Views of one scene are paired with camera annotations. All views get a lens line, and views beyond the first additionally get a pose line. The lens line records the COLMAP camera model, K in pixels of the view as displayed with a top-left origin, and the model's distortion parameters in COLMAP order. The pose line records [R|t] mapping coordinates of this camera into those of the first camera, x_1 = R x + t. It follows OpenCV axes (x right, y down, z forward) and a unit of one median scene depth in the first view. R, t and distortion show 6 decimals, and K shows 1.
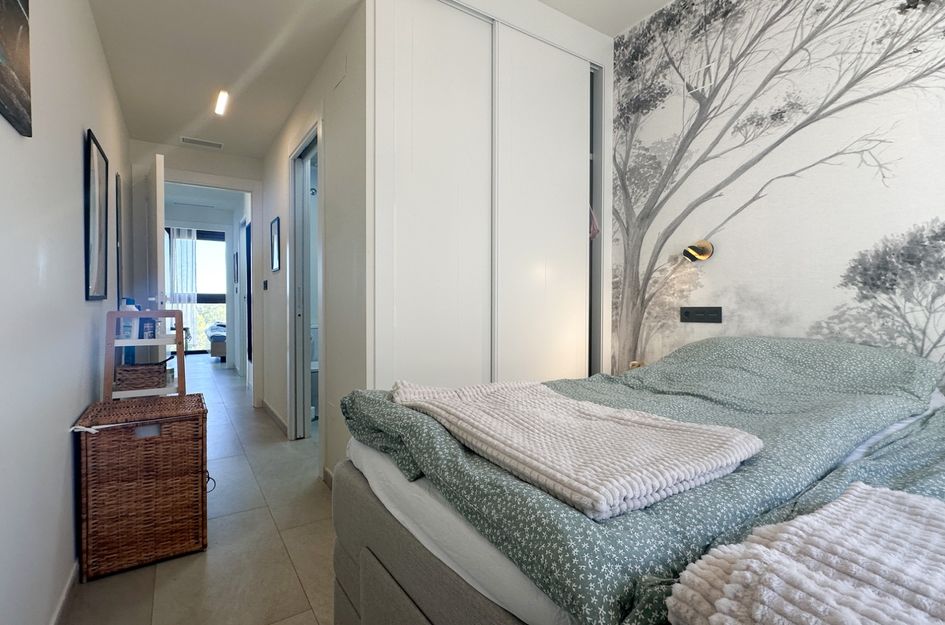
lens RADIAL K [[441.4, 0, 472.5], [0, 441.4, 312.5], [0, 0, 1]] dist [-0.000702, -0.000627]
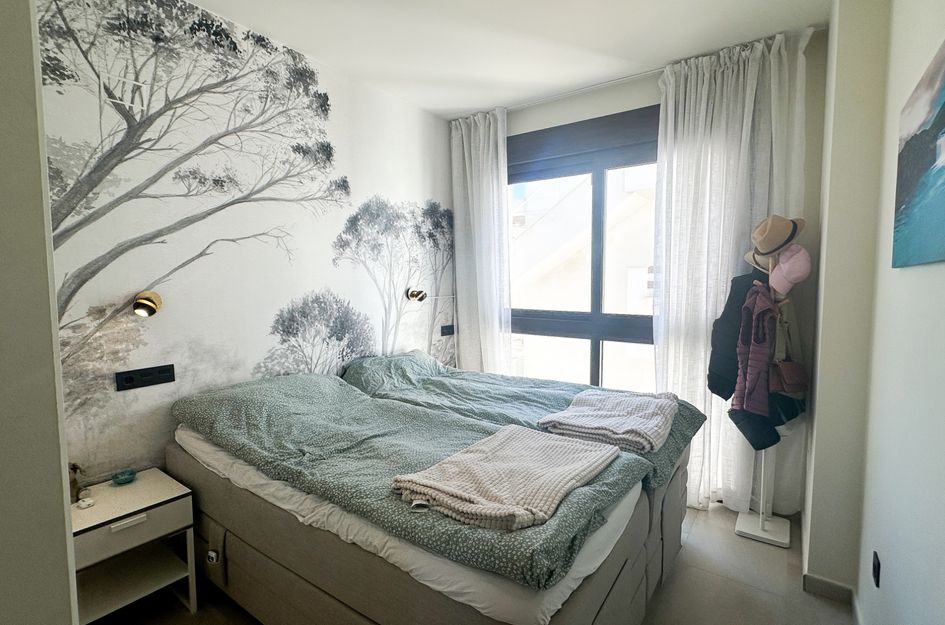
lens RADIAL K [[441.4, 0, 472.5], [0, 441.4, 312.5], [0, 0, 1]] dist [-0.000702, -0.000627]
pose [[-0.350073, -0.070529, 0.934063, -0.530935], [0.025984, 0.996047, 0.084947, -0.189747], [-0.936362, 0.054009, -0.346857, 0.756587]]
